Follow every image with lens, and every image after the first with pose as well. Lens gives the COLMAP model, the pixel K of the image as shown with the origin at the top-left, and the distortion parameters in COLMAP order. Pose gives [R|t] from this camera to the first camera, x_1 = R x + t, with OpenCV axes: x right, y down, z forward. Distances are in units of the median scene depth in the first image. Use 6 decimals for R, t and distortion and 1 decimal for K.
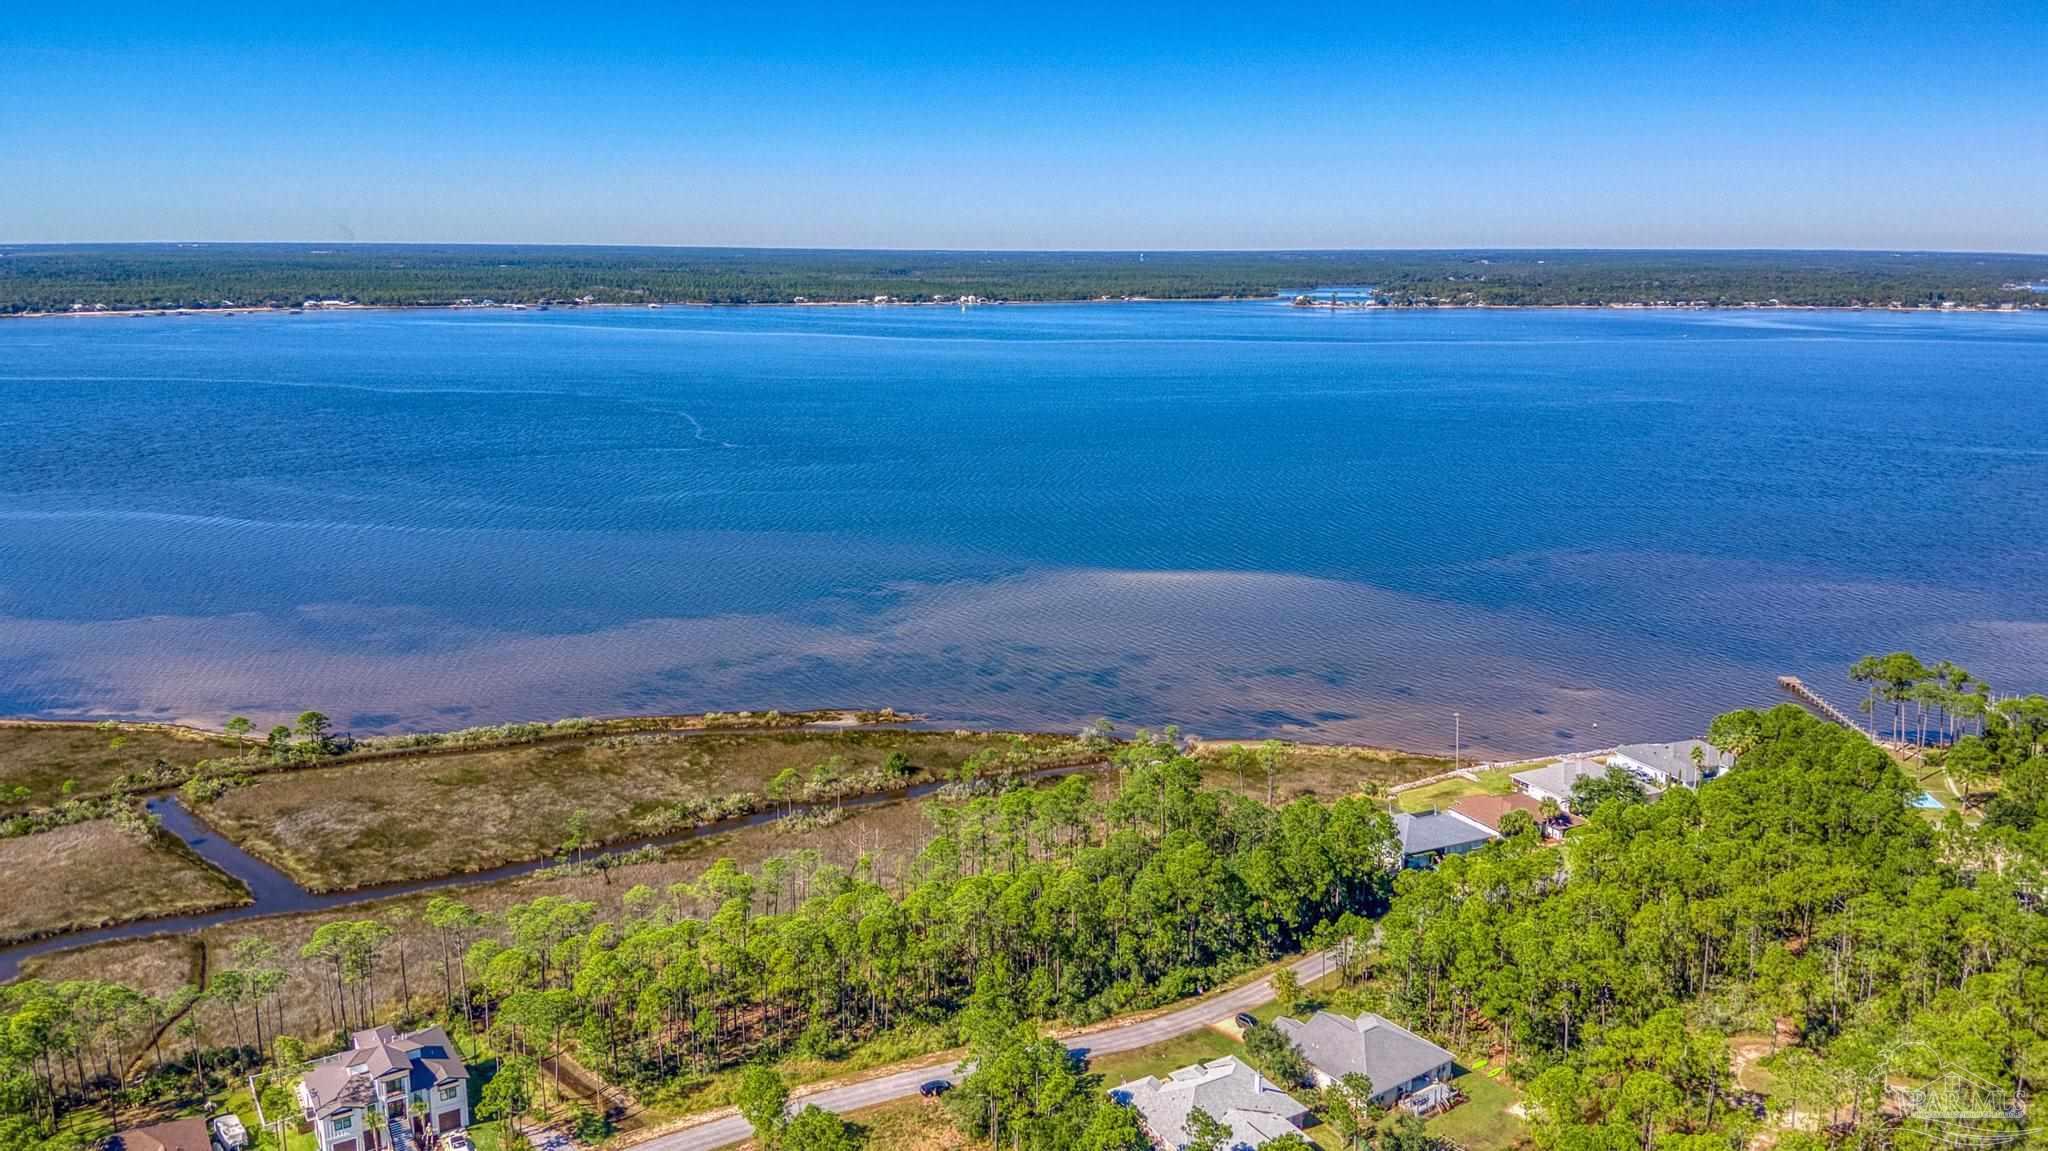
lens RADIAL K [[1479.2, 0, 1027.5], [0, 1479.2, 583.6], [0, 0, 1]] dist [0.075023, -0.105094]
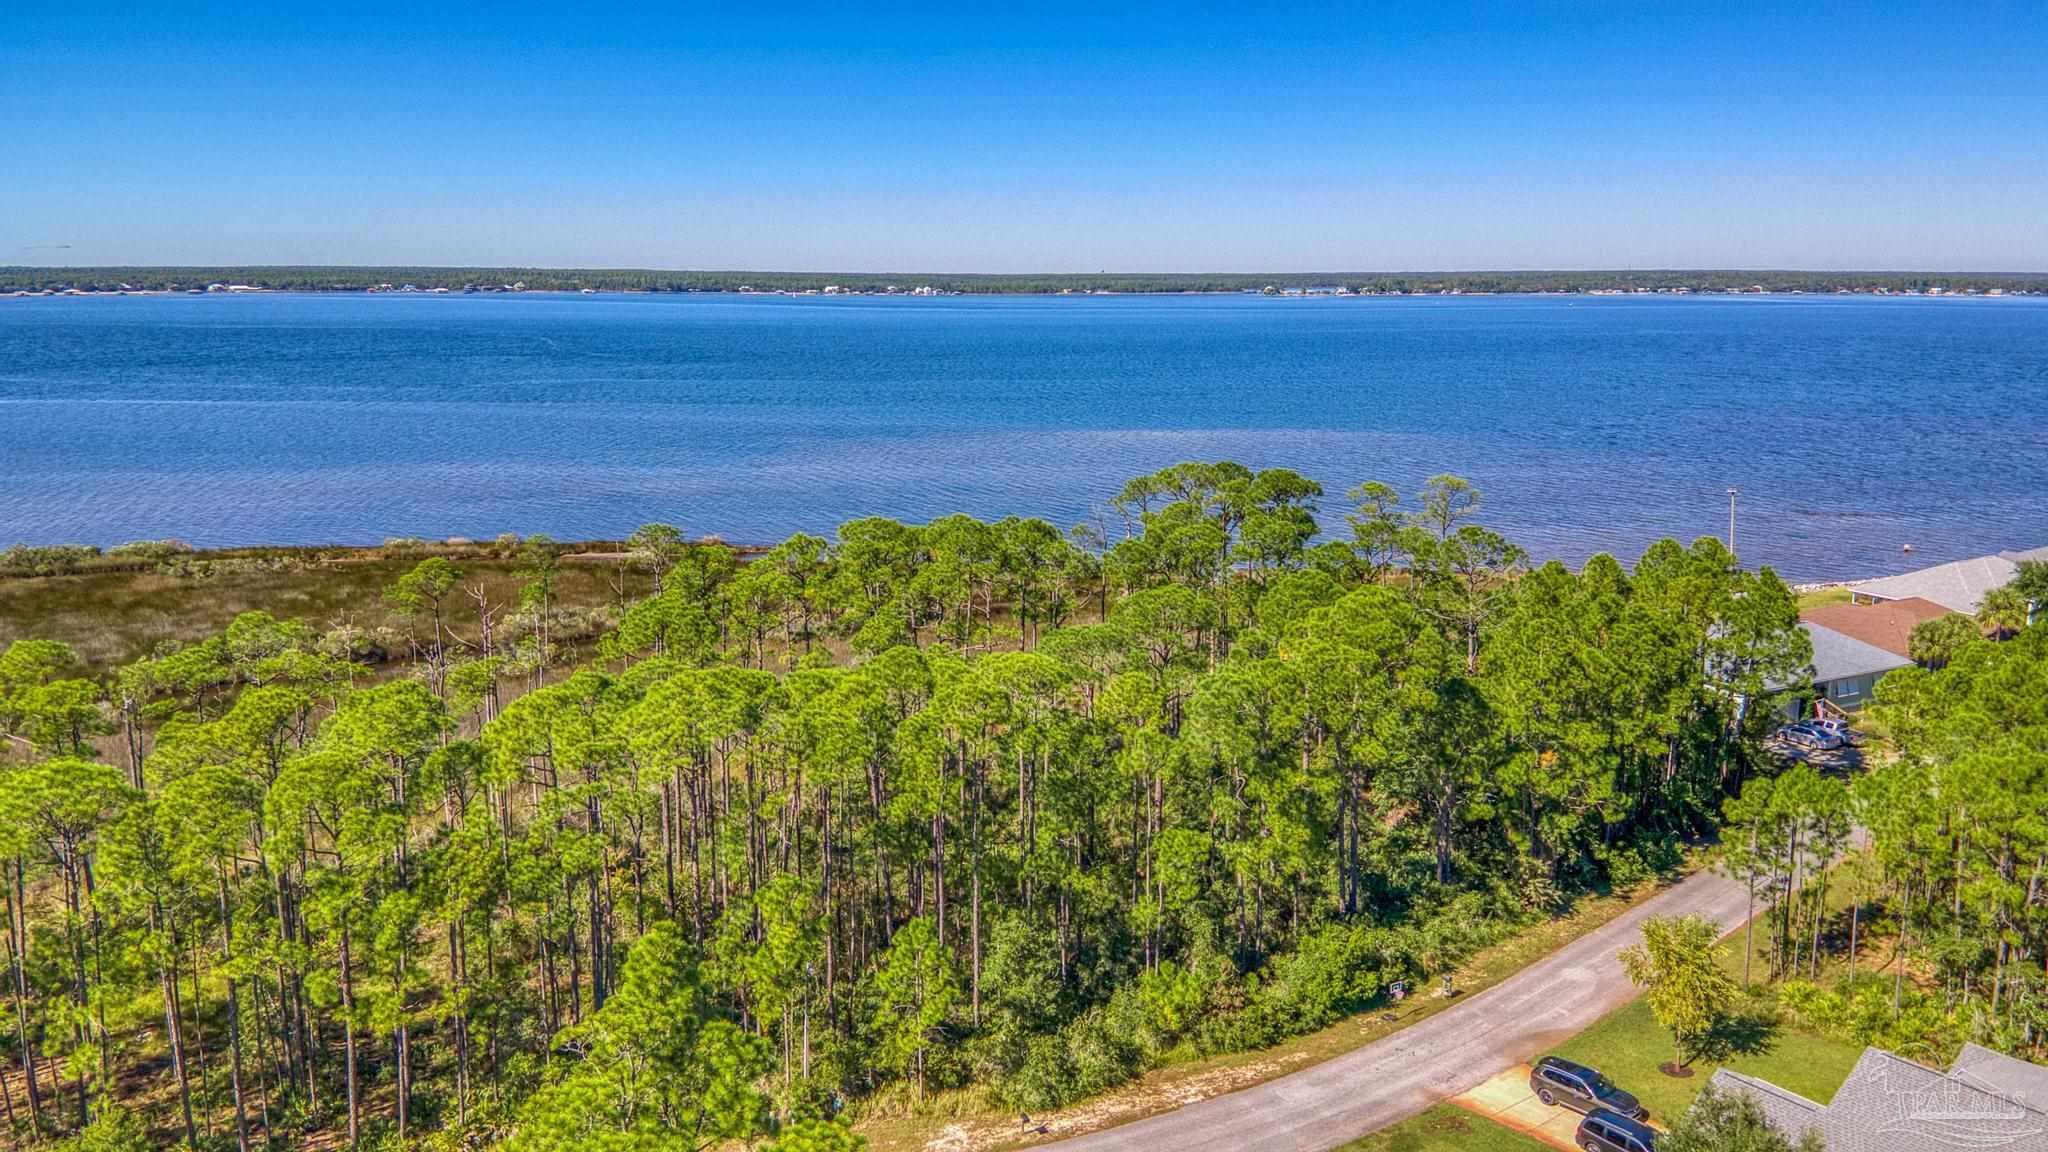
lens RADIAL K [[1479.2, 0, 1026.8], [0, 1479.2, 574.7], [0, 0, 1]] dist [0.075023, -0.105094]
pose [[0.999665, -0.007432, 0.024773, 0.023817], [0.007966, 0.999736, -0.021550, 0.183813], [-0.024607, 0.021740, 0.999461, 0.655356]]
